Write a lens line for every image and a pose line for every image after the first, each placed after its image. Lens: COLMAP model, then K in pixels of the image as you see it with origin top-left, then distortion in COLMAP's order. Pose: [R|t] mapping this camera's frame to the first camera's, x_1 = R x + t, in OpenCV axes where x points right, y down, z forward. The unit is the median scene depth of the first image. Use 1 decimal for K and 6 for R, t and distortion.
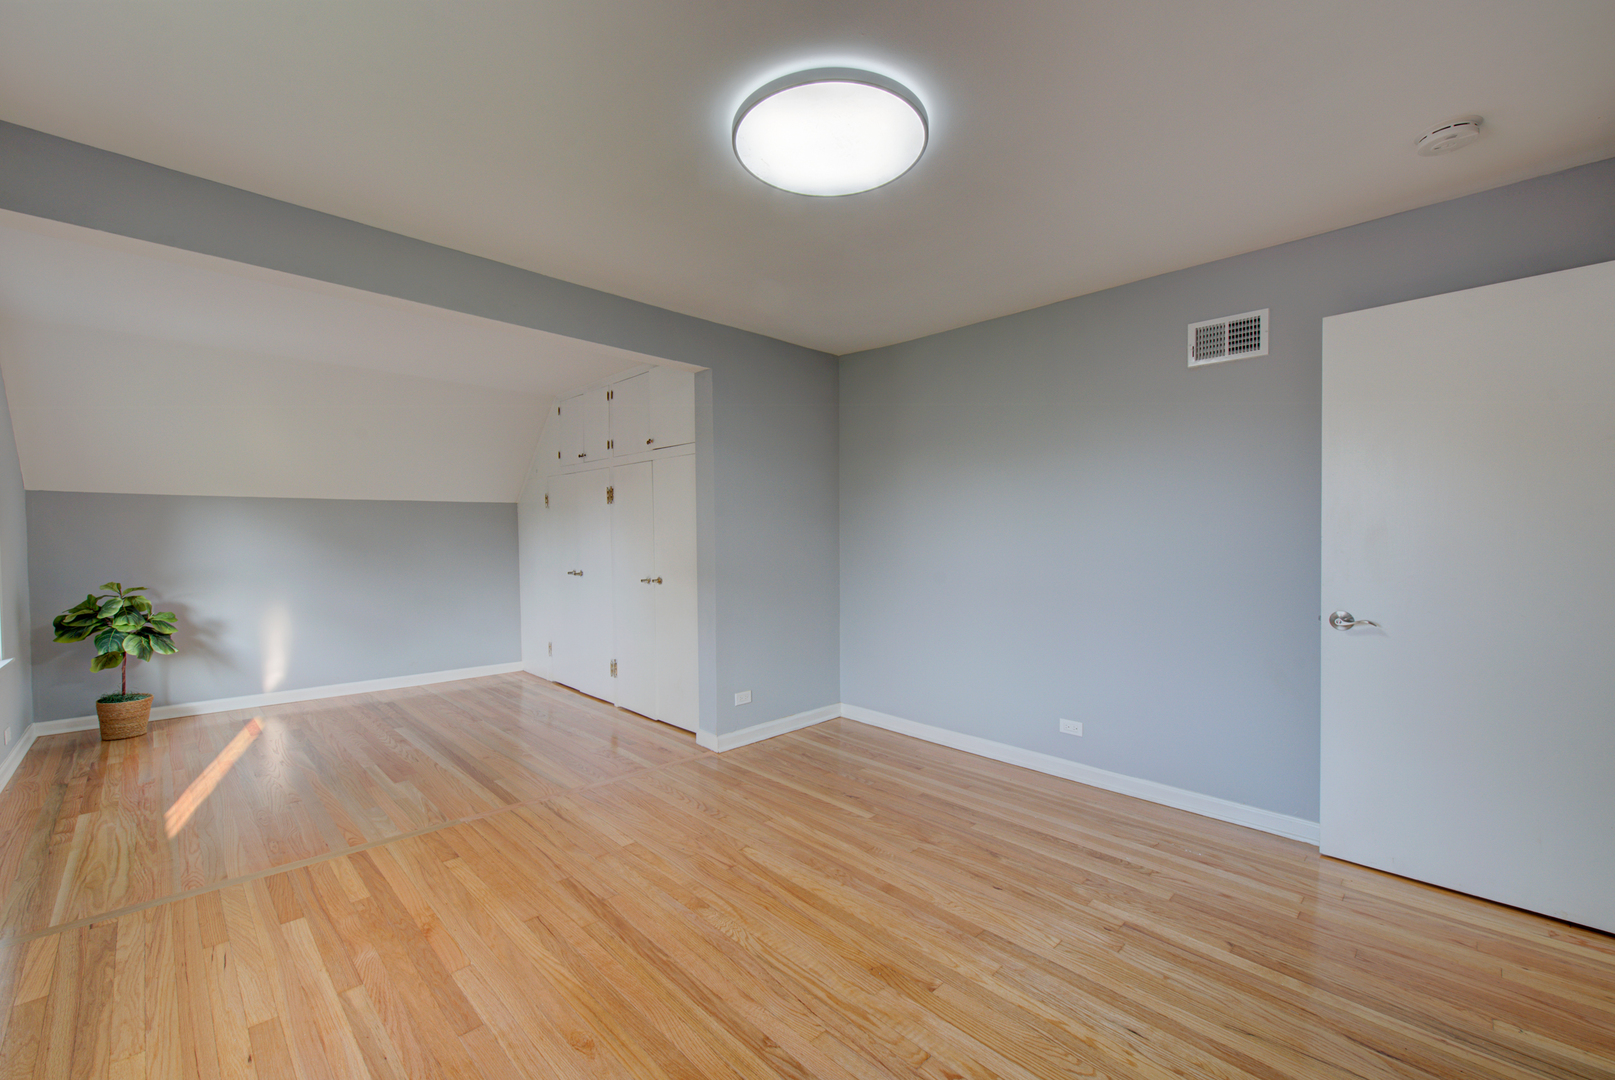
lens RADIAL K [[659.8, 0, 808.2], [0, 659.8, 538.5], [0, 0, 1]] dist [-0.001553, -0.000042]
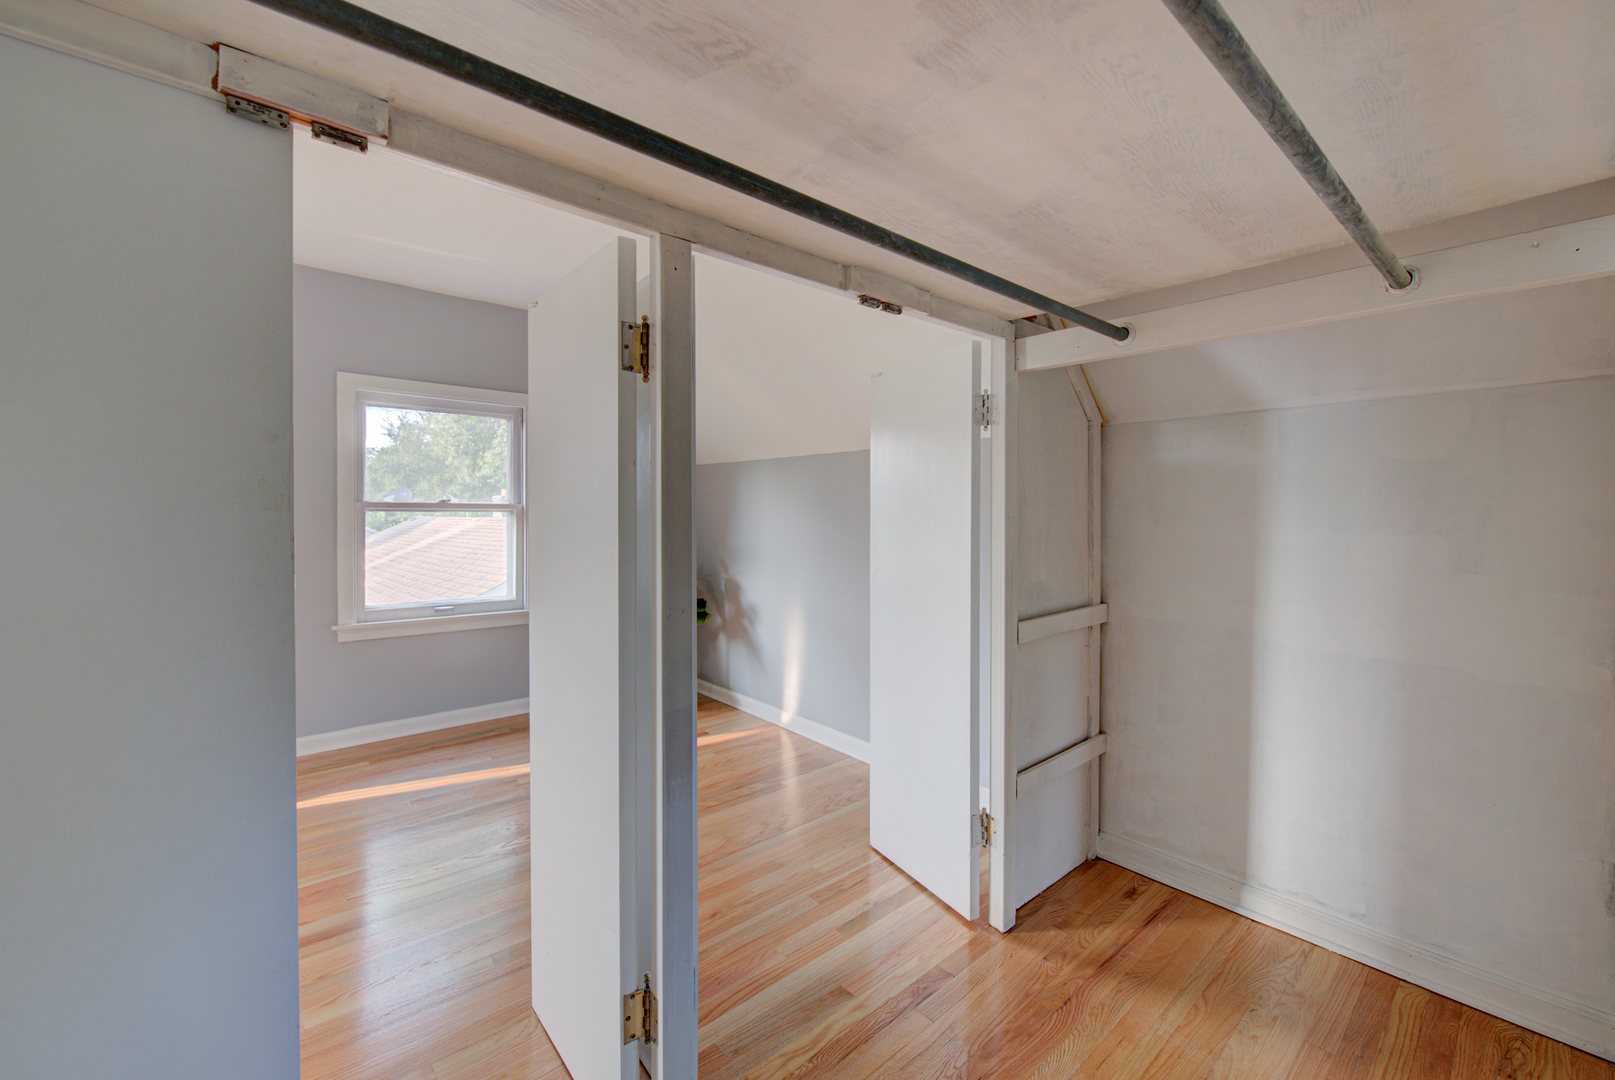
lens RADIAL K [[659.8, 0, 778.3], [0, 659.8, 521.9], [0, 0, 1]] dist [-0.001553, -0.000042]
pose [[-0.085336, 0.013075, -0.996266, -0.089241], [-0.013175, 0.999812, 0.014250, 0.006125], [0.996265, 0.014342, -0.085147, 1.667512]]
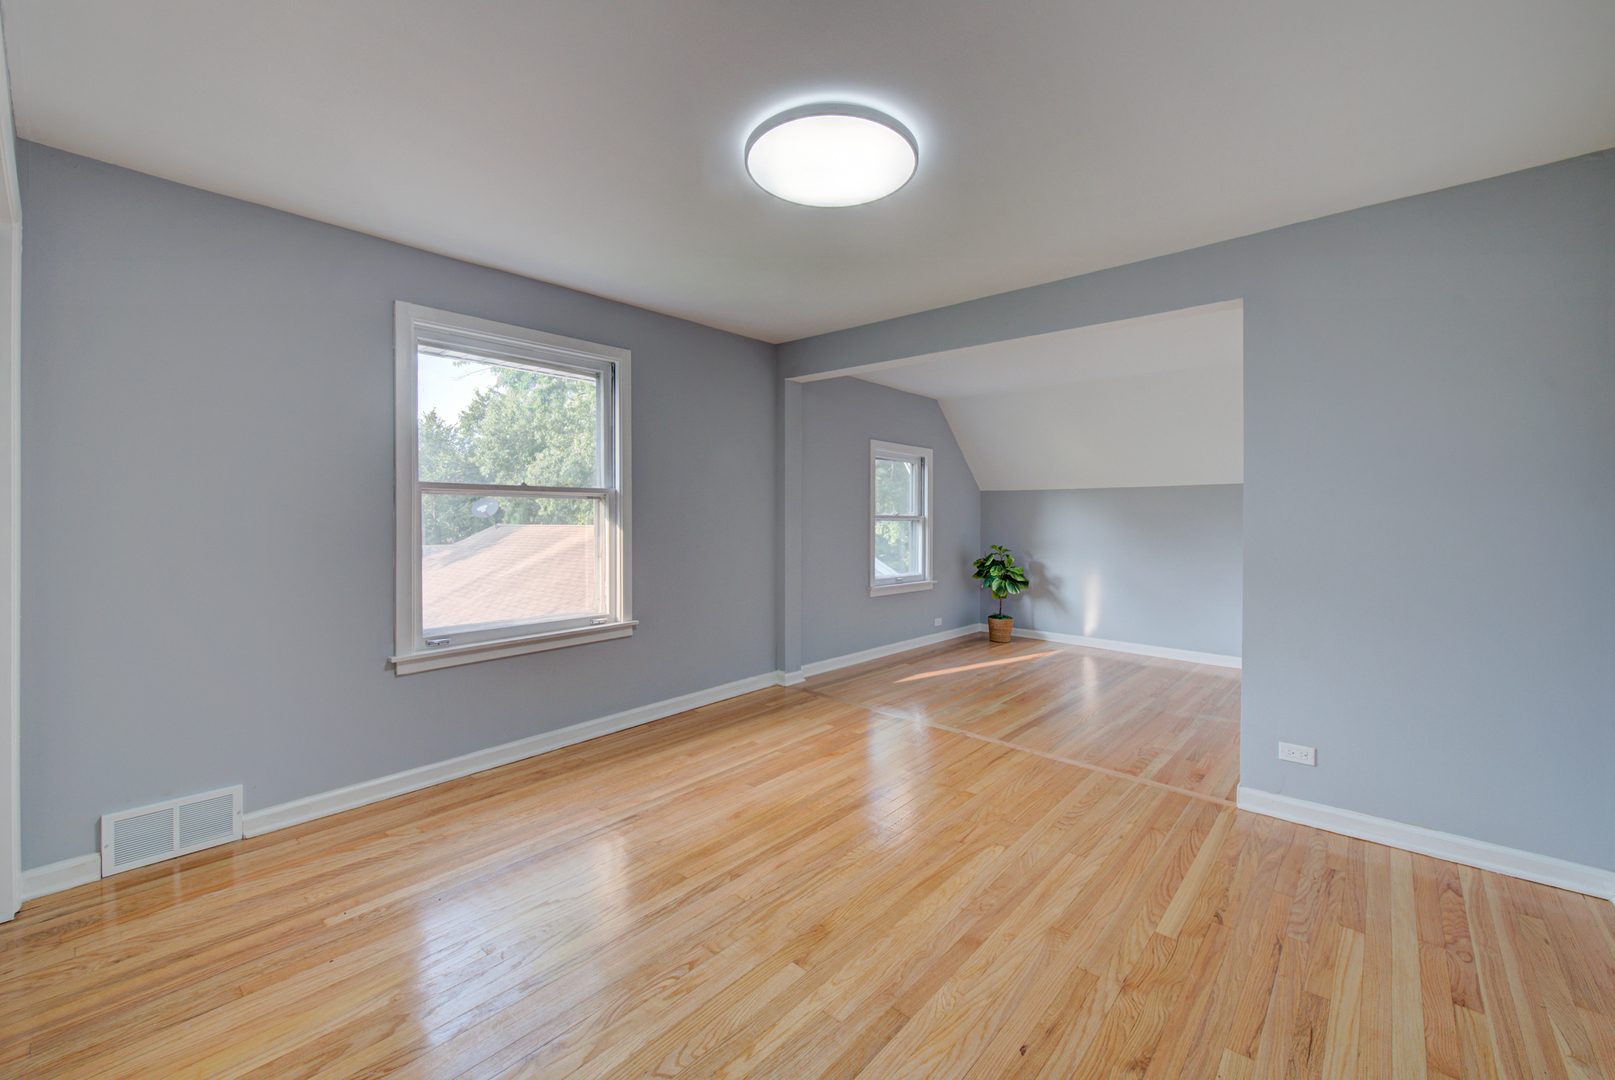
lens RADIAL K [[659.8, 0, 807.1], [0, 659.8, 525.6], [0, 0, 1]] dist [-0.001553, -0.000042]
pose [[0.056598, 0.017154, -0.998250, 0.721157], [-0.015552, 0.999746, 0.016298, -0.001002], [0.998276, 0.014602, 0.056851, 0.577210]]
